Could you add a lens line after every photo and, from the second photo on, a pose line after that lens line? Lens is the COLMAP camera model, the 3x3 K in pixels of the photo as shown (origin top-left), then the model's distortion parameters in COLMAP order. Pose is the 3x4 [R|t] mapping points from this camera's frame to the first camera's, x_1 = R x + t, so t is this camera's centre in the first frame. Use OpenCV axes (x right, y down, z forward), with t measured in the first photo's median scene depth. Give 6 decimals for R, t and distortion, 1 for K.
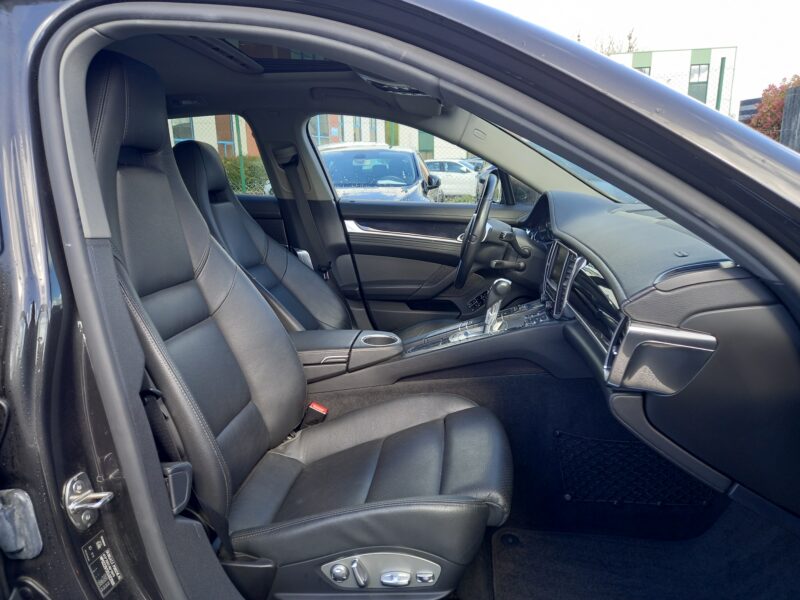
lens RADIAL K [[586.0, 0, 405.7], [0, 586.0, 303.6], [0, 0, 1]] dist [0.068423, -0.061159]
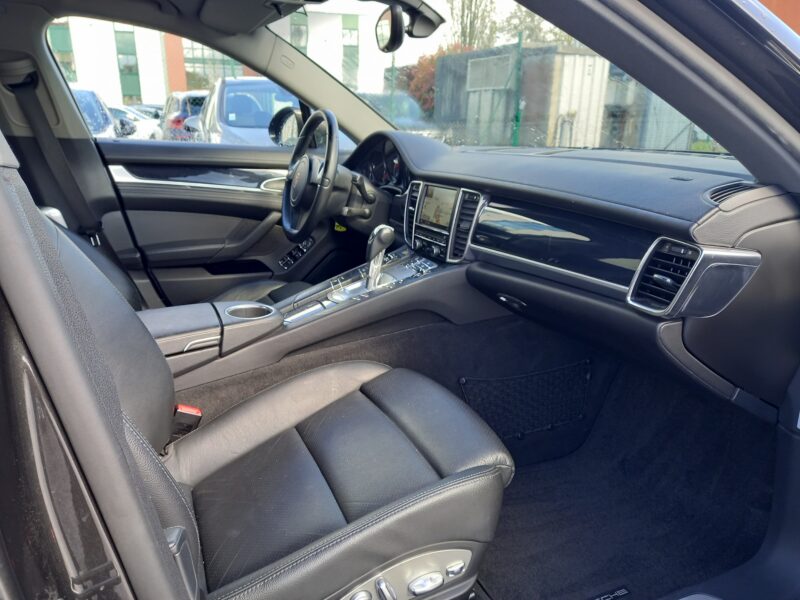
lens RADIAL K [[586.0, 0, 405.5], [0, 586.0, 301.5], [0, 0, 1]] dist [0.068423, -0.061159]
pose [[0.858014, -0.123708, 0.498507, -0.230883], [0.090013, 0.991758, 0.091183, -0.004806], [-0.505678, -0.033364, 0.862077, 0.174588]]
